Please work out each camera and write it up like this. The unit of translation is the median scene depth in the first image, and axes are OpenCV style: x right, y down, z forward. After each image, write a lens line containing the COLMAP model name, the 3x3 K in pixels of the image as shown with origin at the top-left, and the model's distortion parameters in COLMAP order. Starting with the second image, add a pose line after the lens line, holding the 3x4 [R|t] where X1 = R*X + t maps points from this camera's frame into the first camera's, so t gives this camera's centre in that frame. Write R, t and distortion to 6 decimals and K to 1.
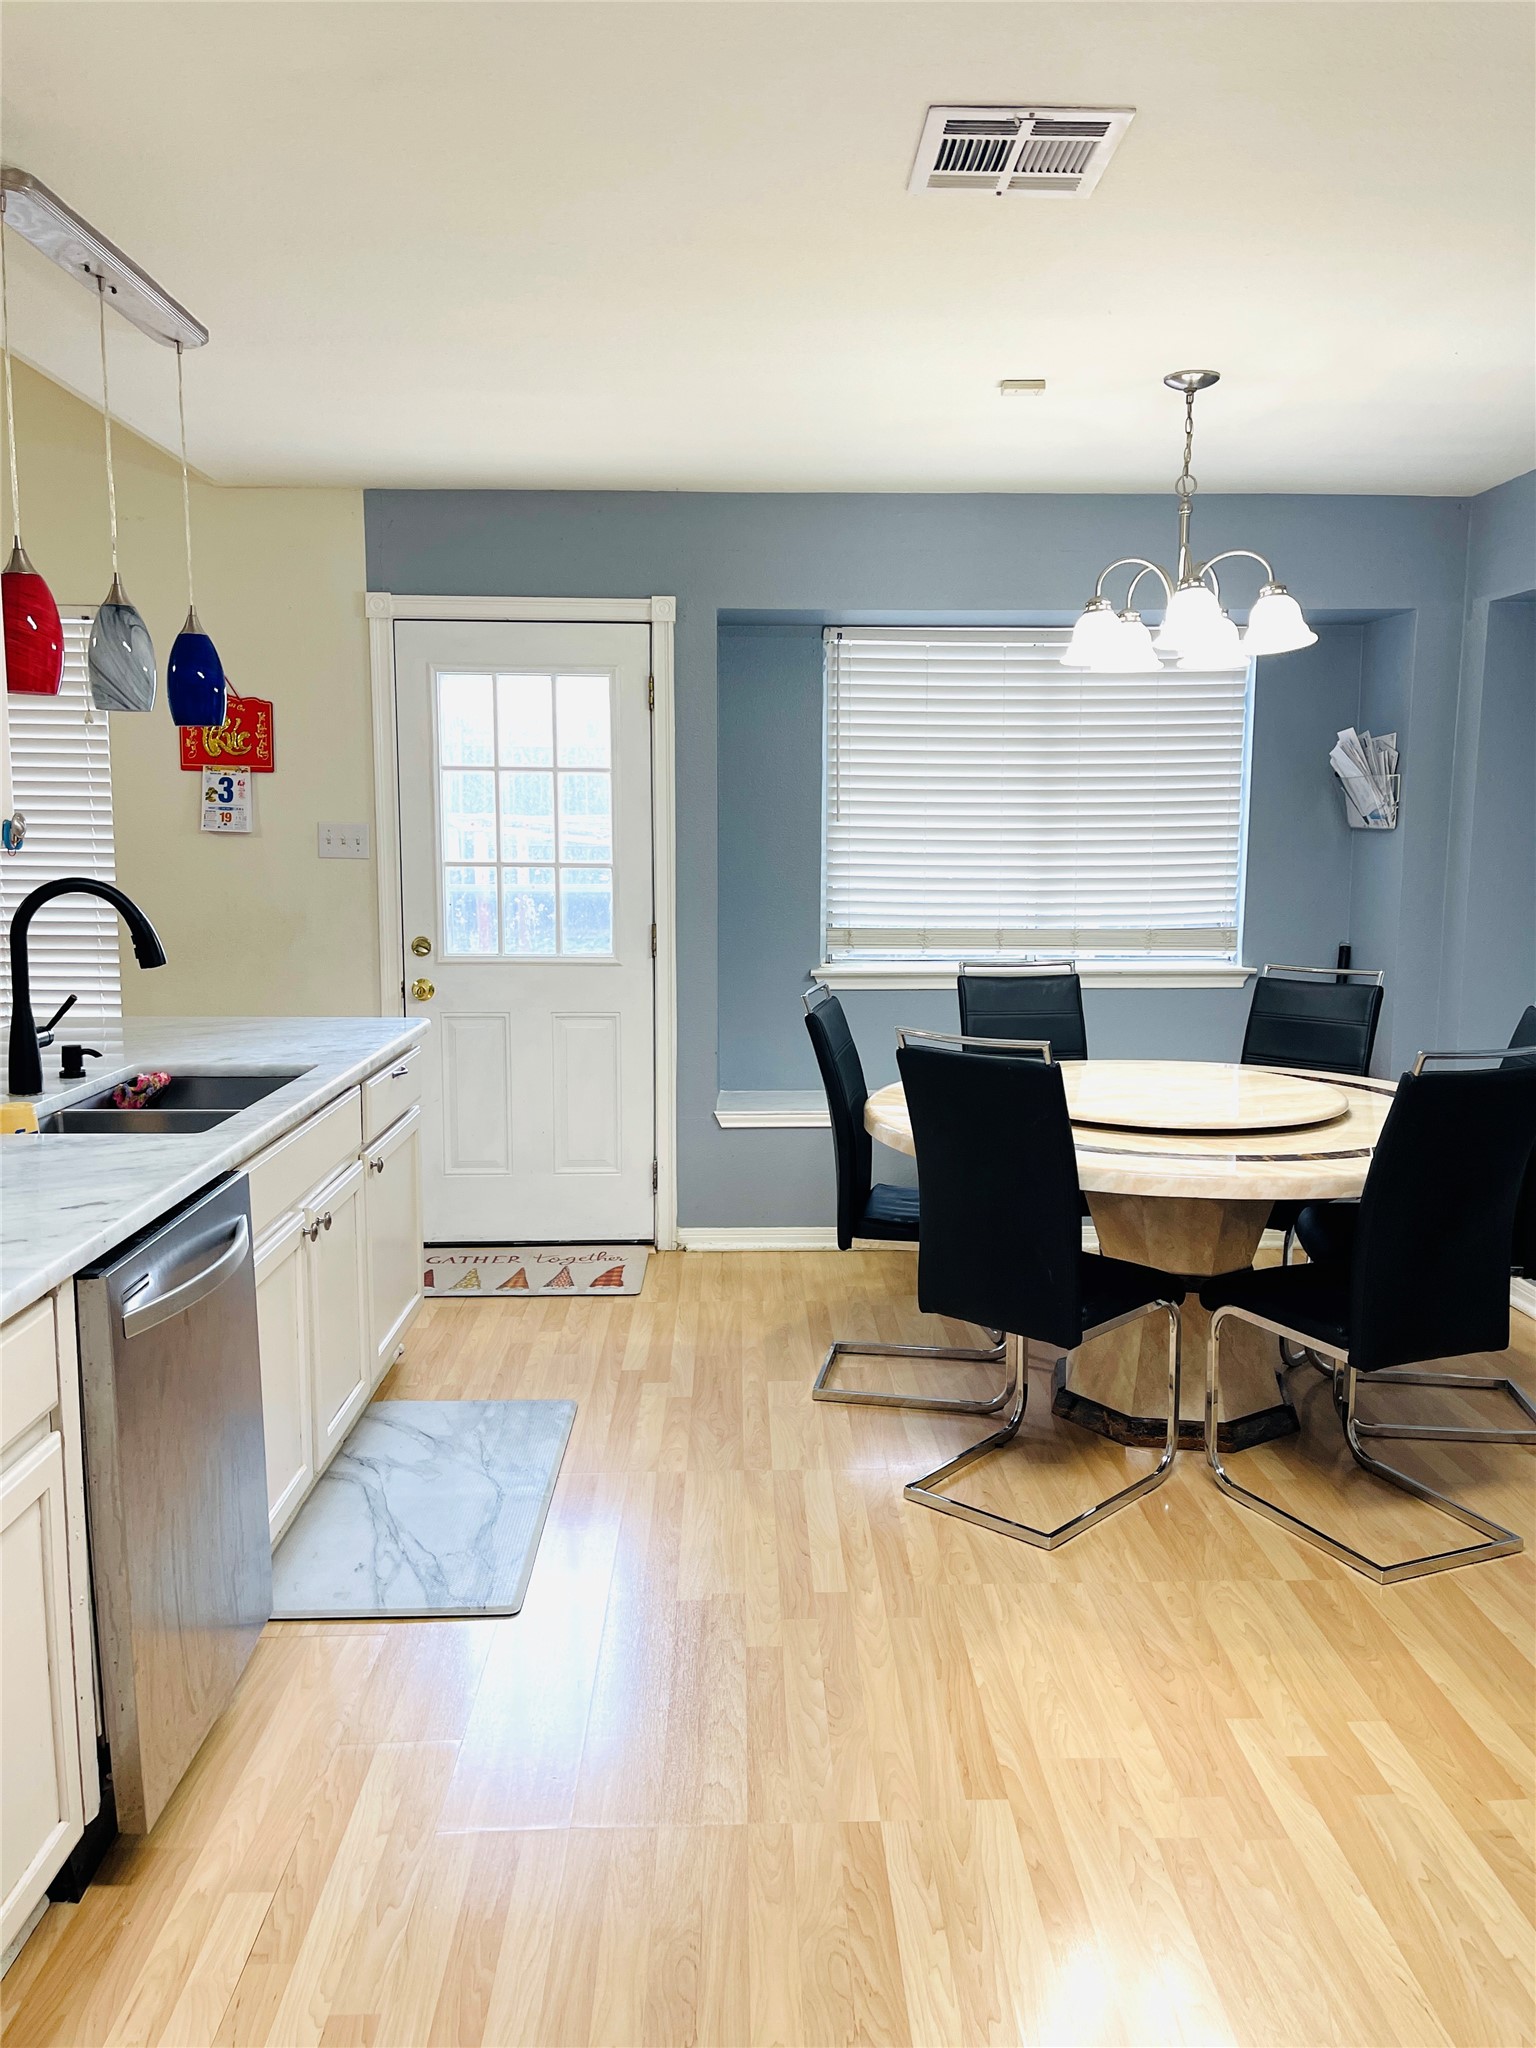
lens RADIAL K [[1541.9, 0, 763.4], [0, 1541.9, 1033.6], [0, 0, 1]] dist [0.076475, -0.097132]
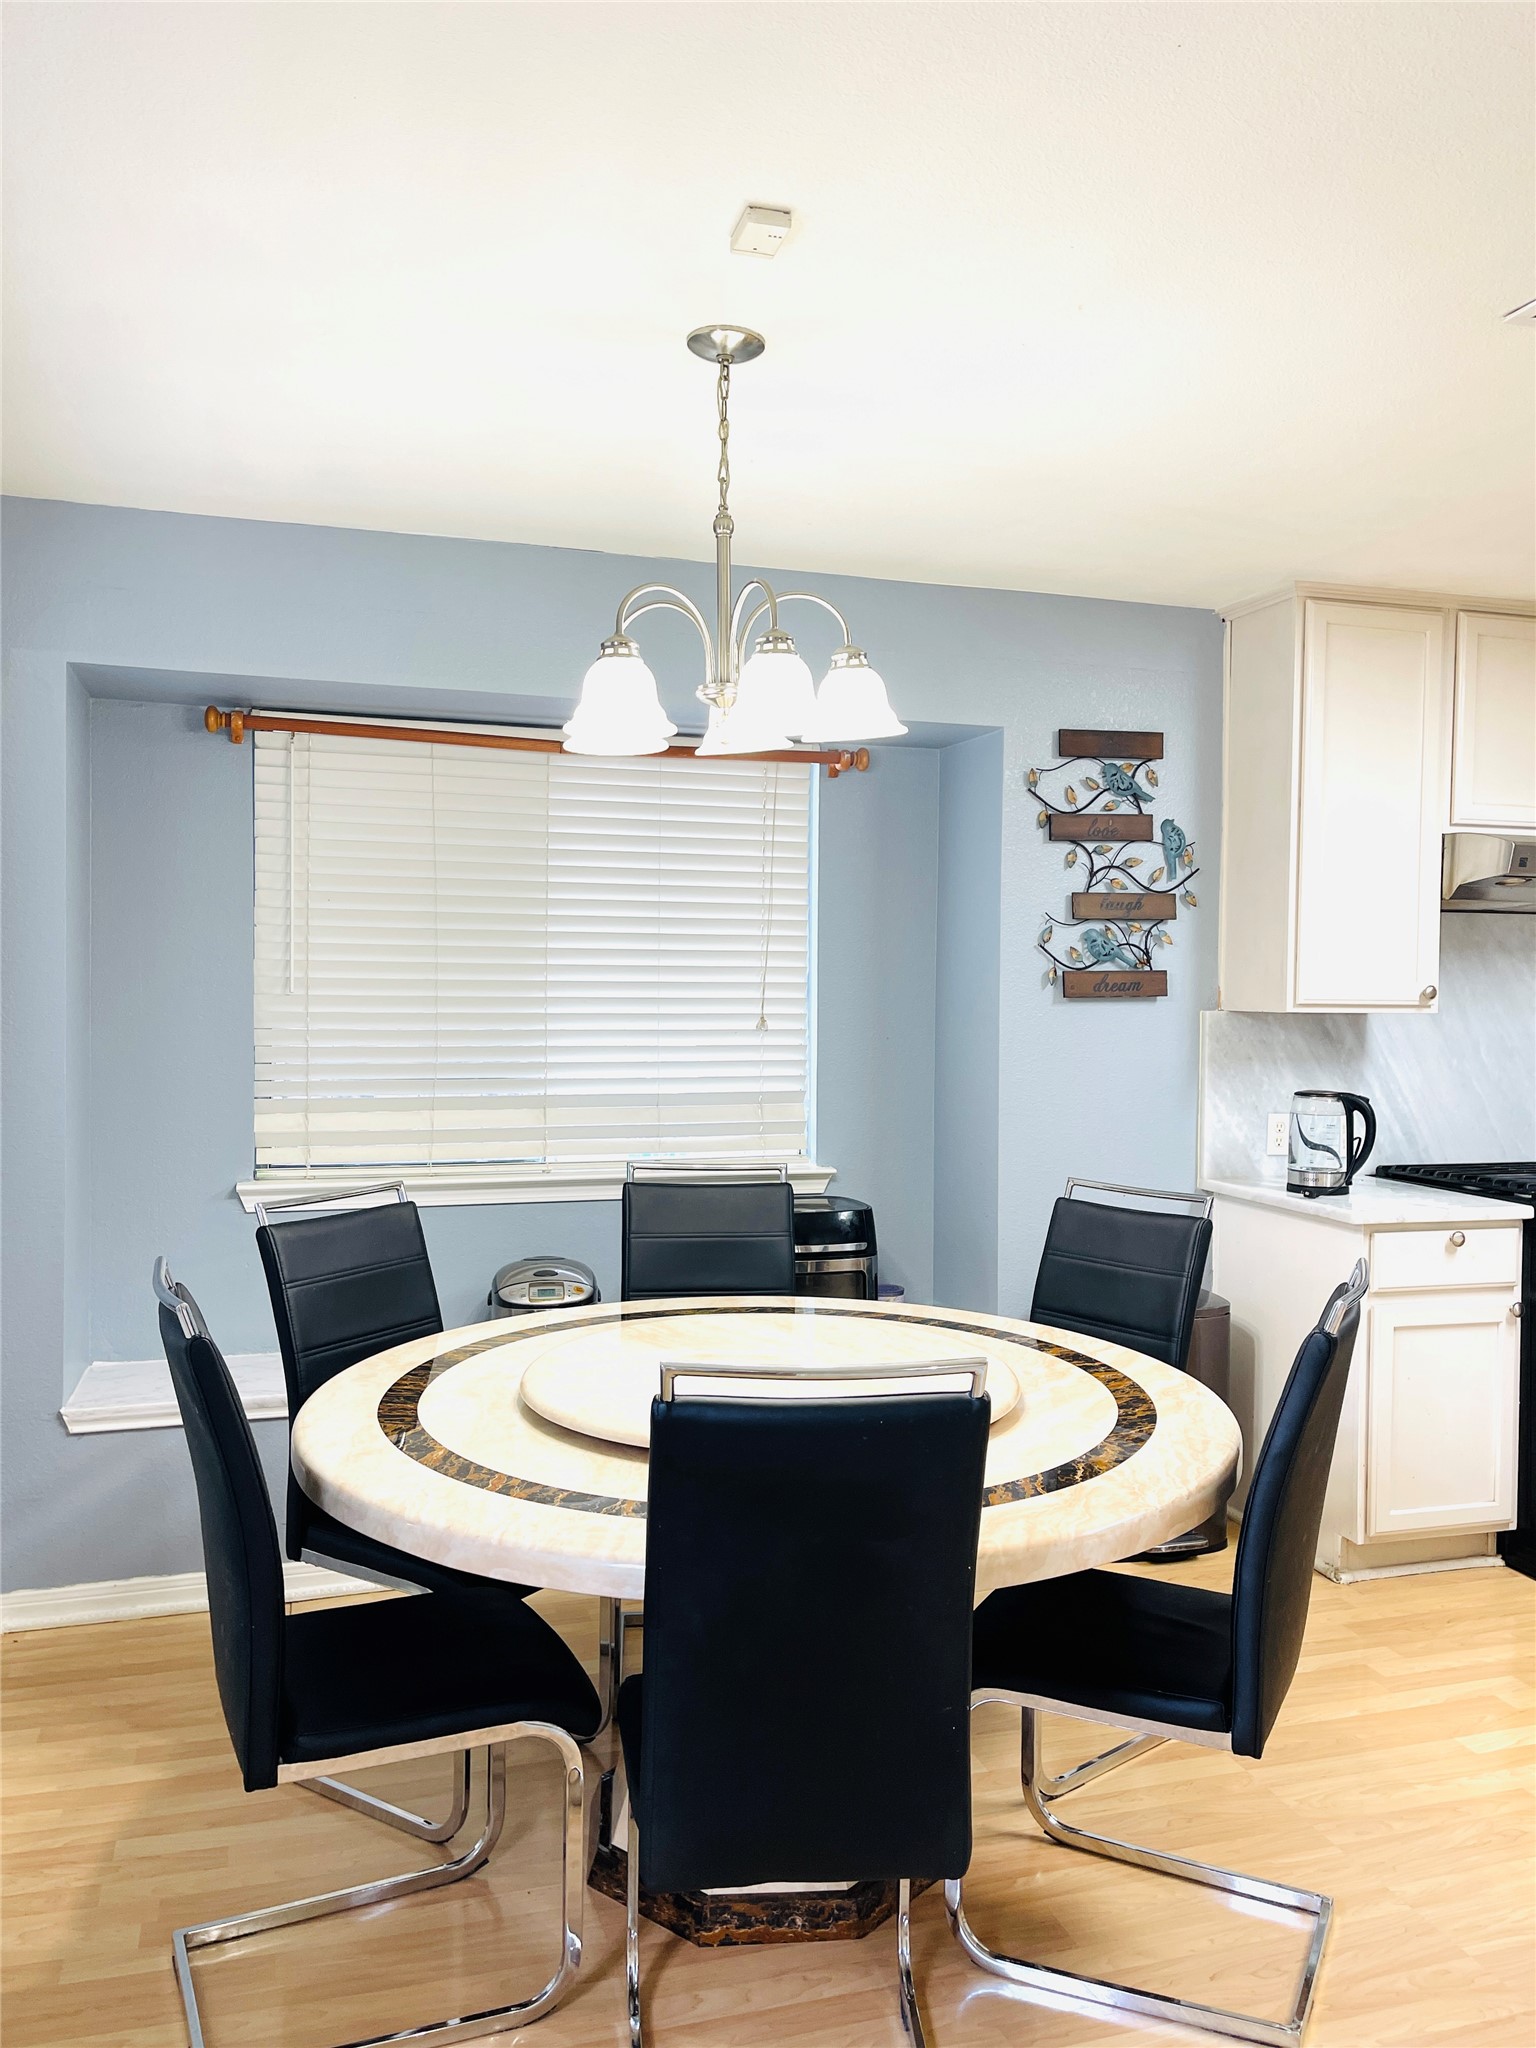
lens RADIAL K [[1541.9, 0, 763.4], [0, 1541.9, 1033.6], [0, 0, 1]] dist [0.076475, -0.097132]
pose [[-0.266982, -0.036469, 0.963011, -0.300002], [0.120431, 0.990188, 0.070886, -0.121909], [-0.956147, 0.134901, -0.259971, 0.883949]]
